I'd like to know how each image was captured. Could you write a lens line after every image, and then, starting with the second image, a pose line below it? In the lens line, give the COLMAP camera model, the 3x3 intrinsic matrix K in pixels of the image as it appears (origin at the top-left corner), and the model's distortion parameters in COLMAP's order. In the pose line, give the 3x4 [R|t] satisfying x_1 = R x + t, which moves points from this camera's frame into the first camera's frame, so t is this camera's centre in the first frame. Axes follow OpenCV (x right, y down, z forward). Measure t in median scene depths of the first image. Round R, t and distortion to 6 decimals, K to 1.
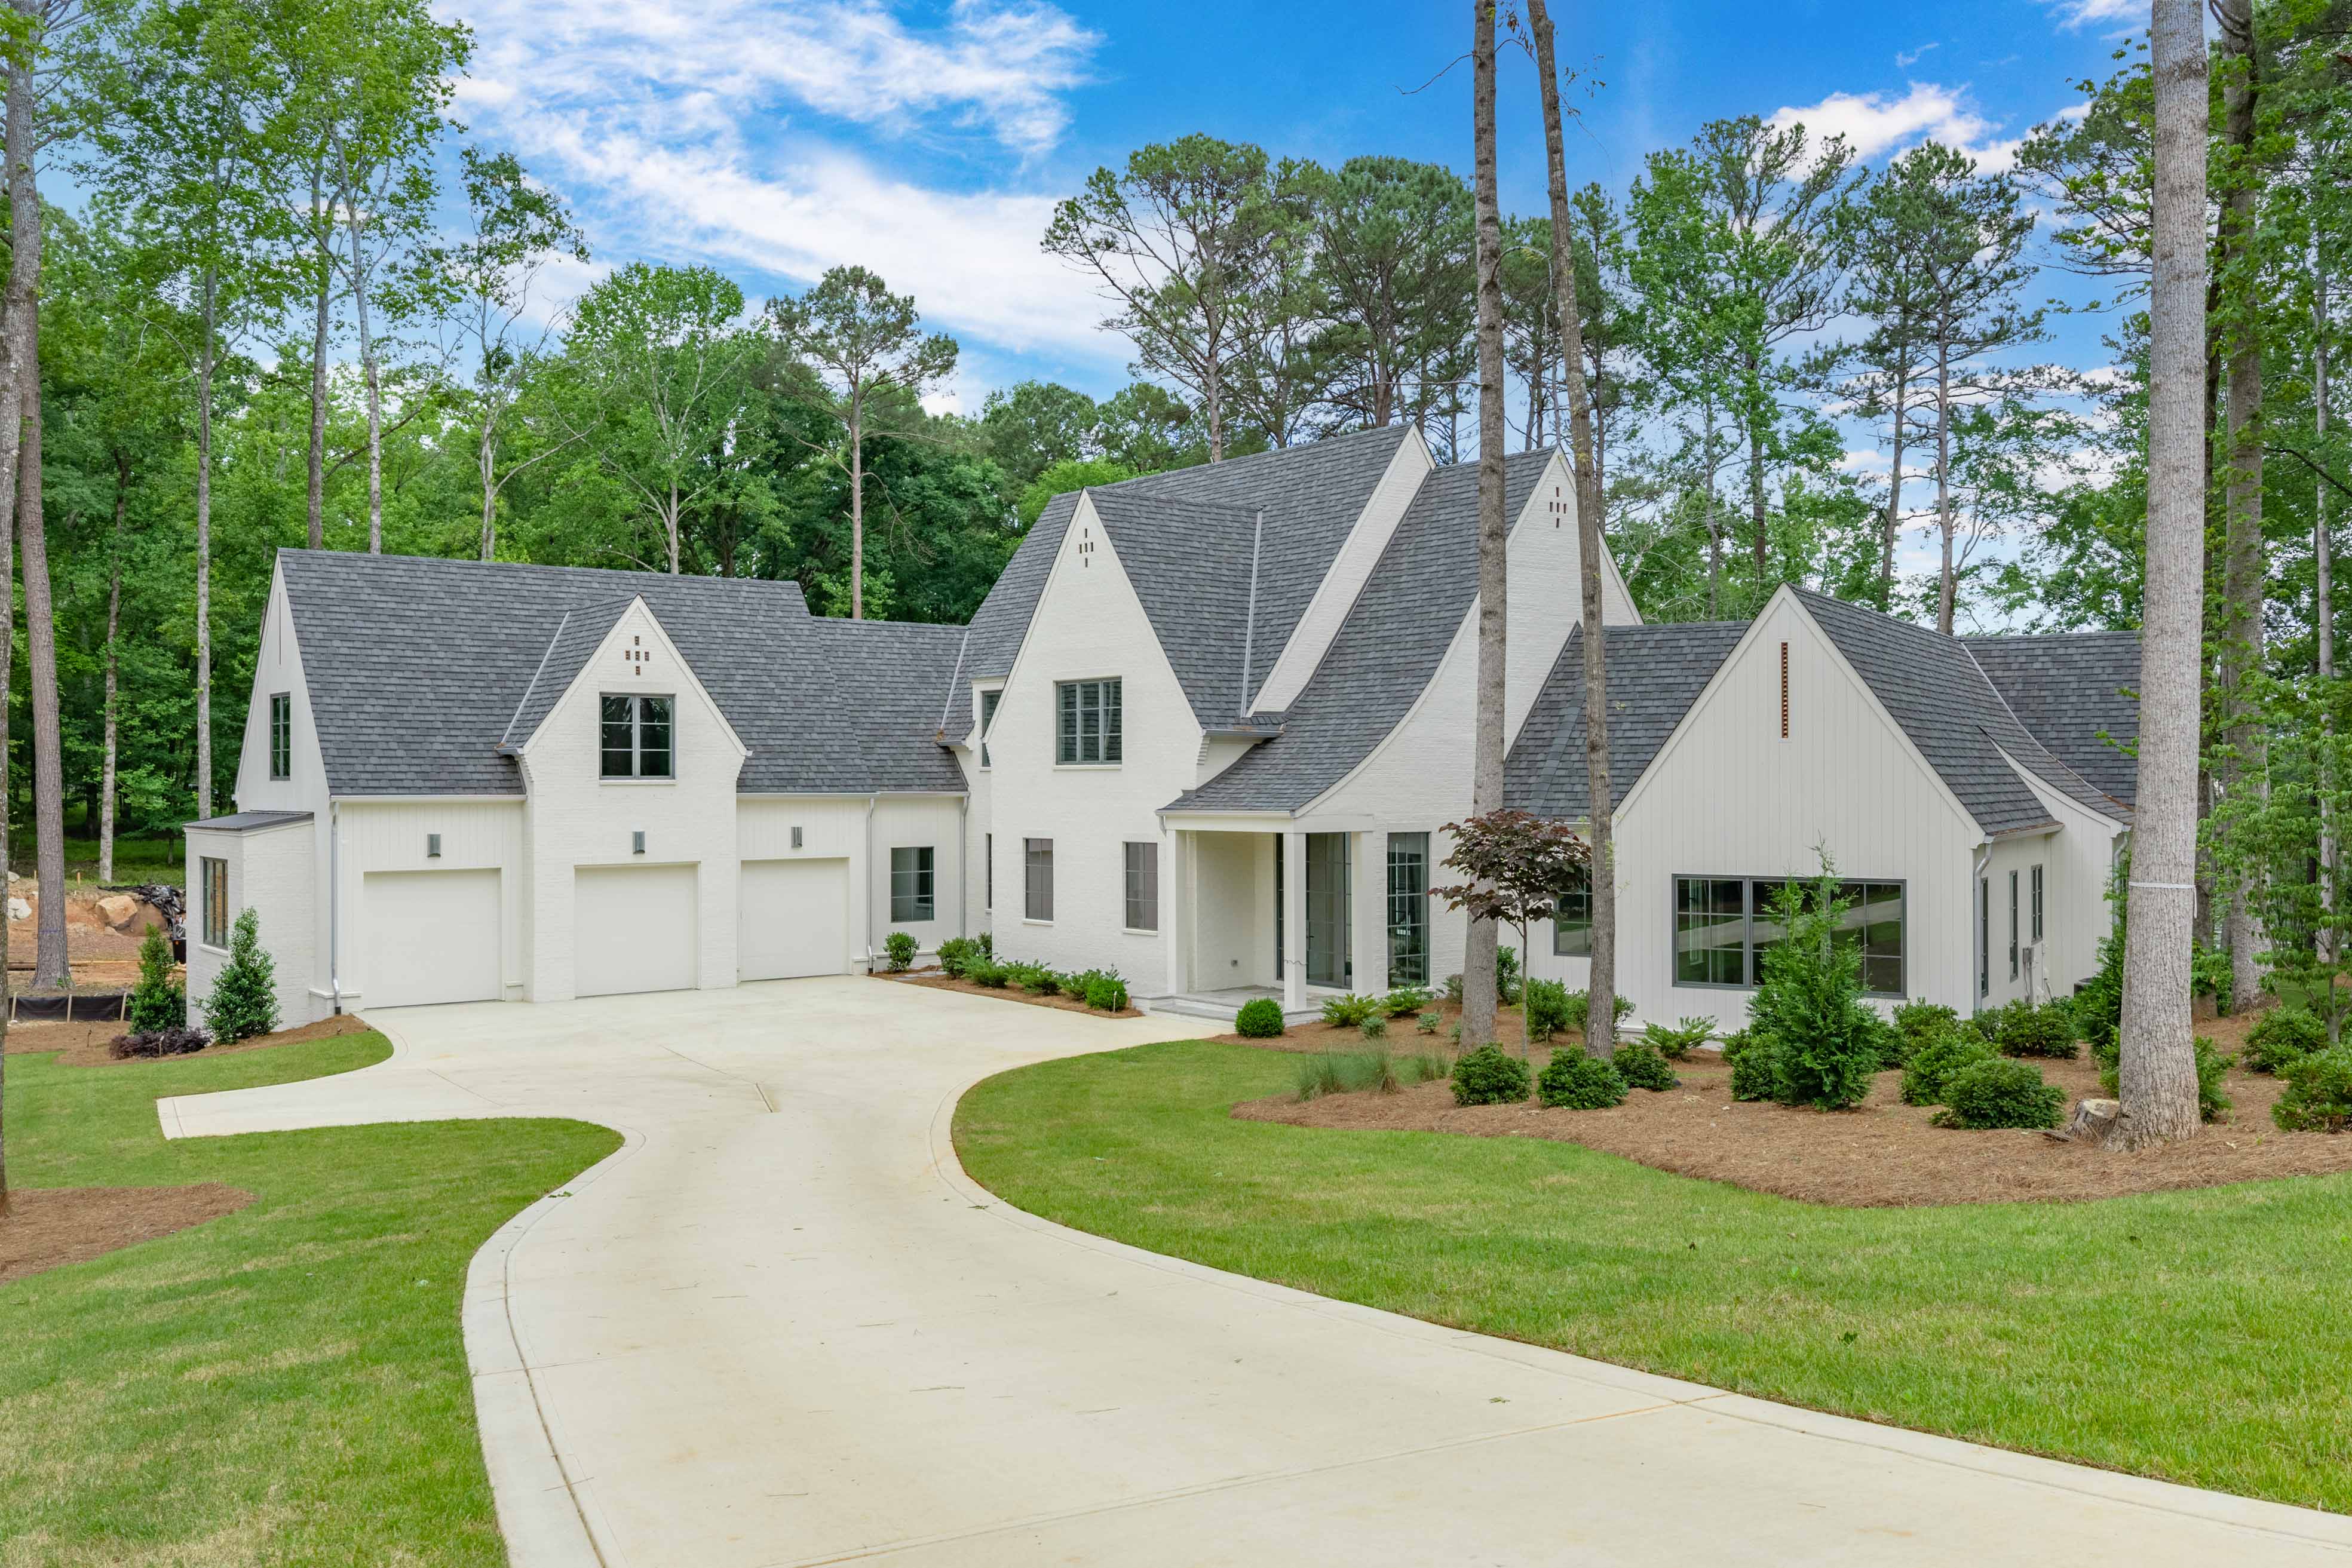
lens RADIAL K [[1959.4, 0, 1181.5], [0, 1959.4, 784.7], [0, 0, 1]] dist [0.007333, -0.020908]
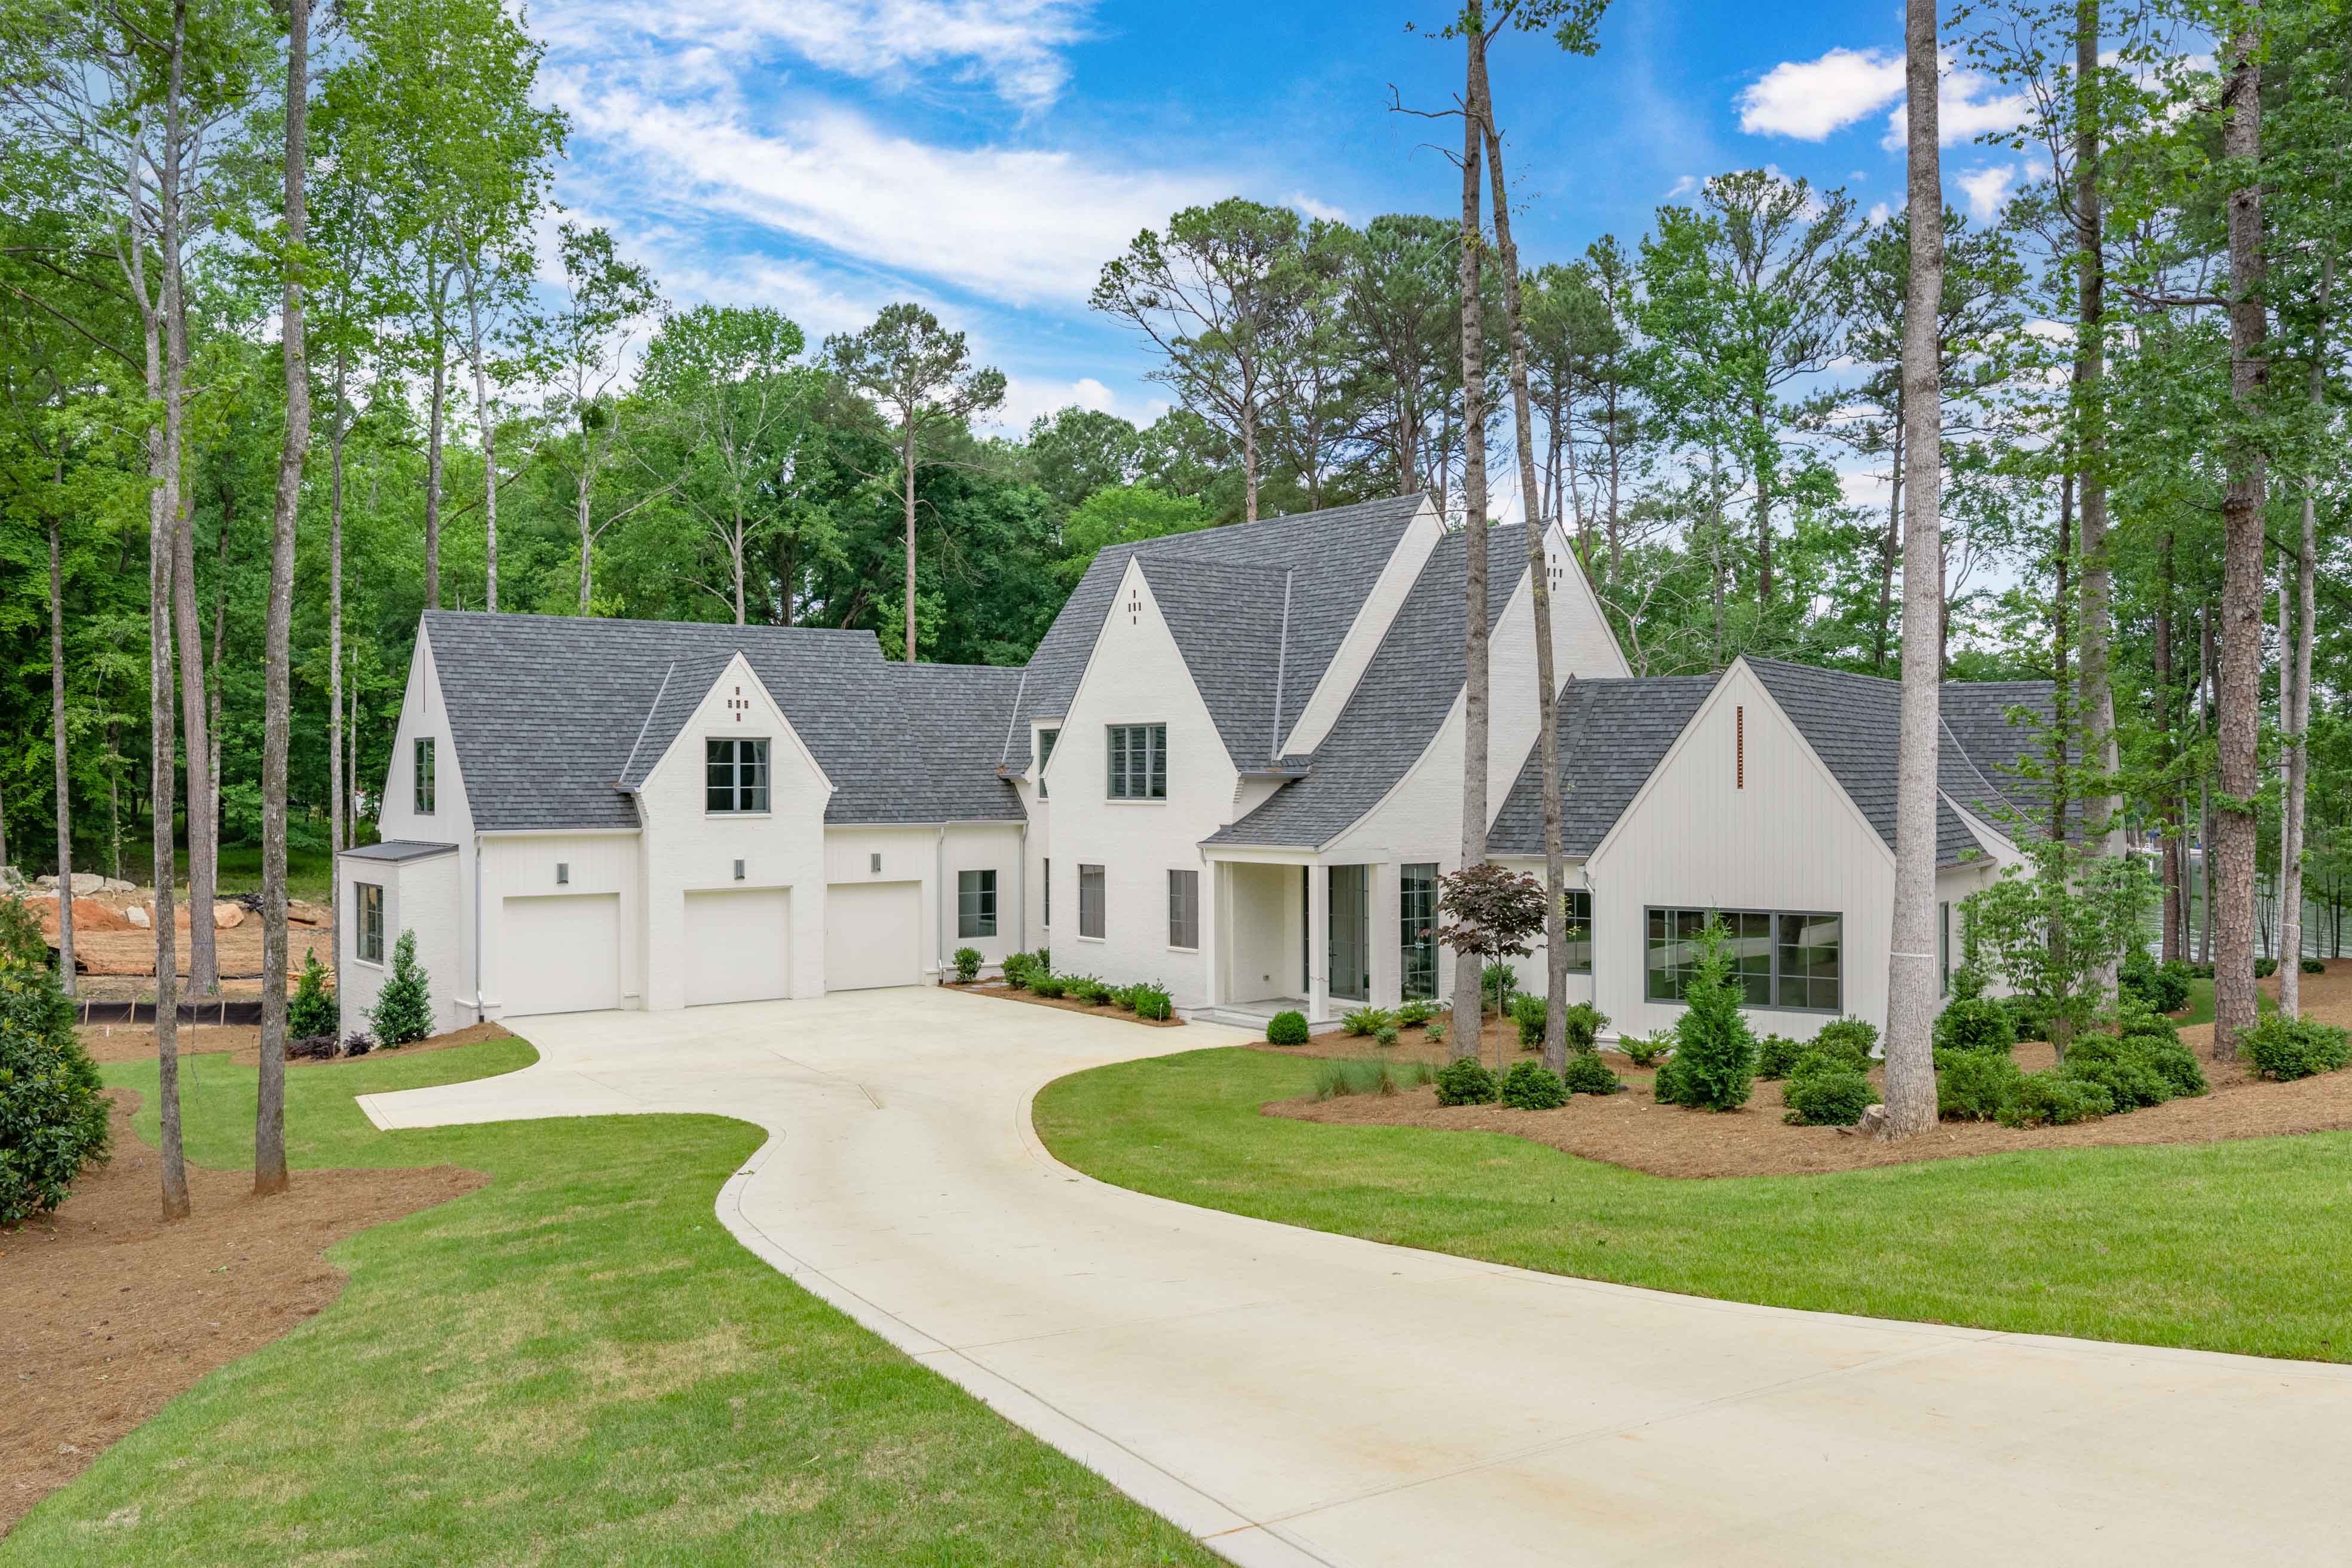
lens RADIAL K [[1959.4, 0, 1180.3], [0, 1959.4, 787.4], [0, 0, 1]] dist [0.007333, -0.020908]
pose [[0.999807, -0.000285, -0.019667, -0.000363], [0.000354, 0.999994, 0.003496, -0.020965], [0.019666, -0.003502, 0.999800, -0.120397]]
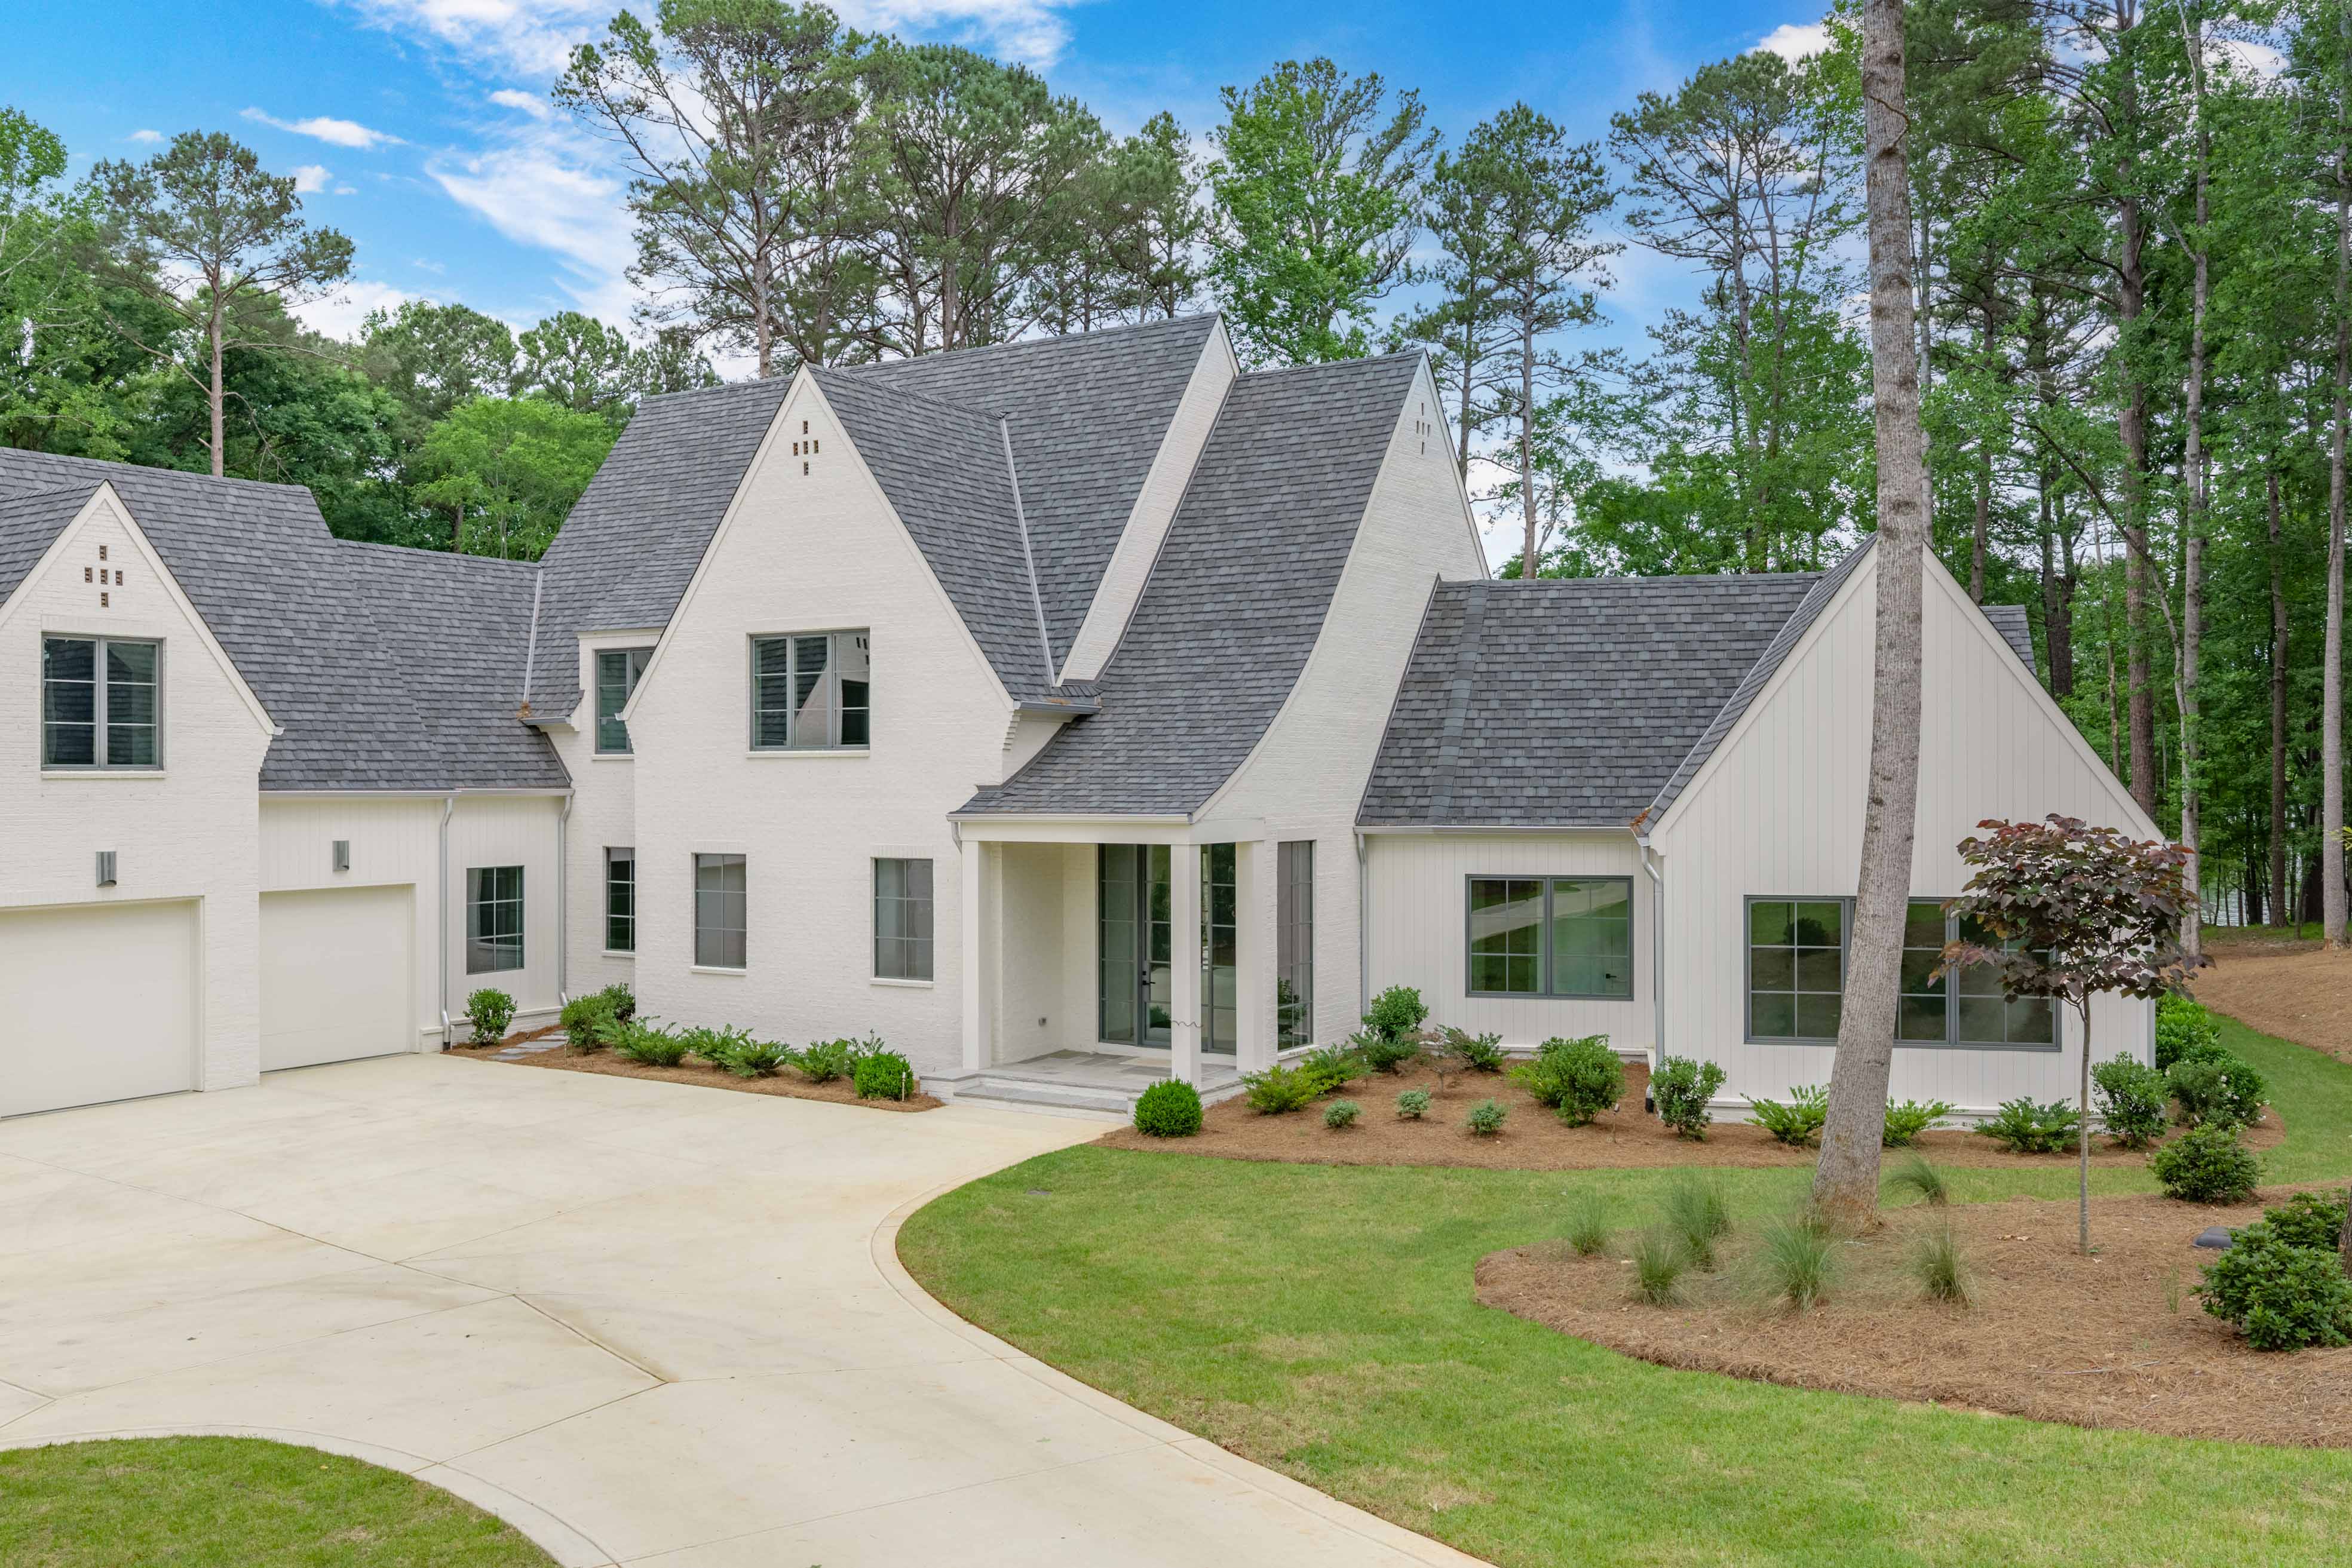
lens RADIAL K [[1959.4, 0, 1188.0], [0, 1959.4, 774.1], [0, 0, 1]] dist [0.007333, -0.020908]
pose [[0.940412, 0.000271, 0.340038, -0.157302], [0.000769, 0.999995, -0.002923, 0.000644], [-0.340037, 0.003011, 0.940407, 0.270291]]
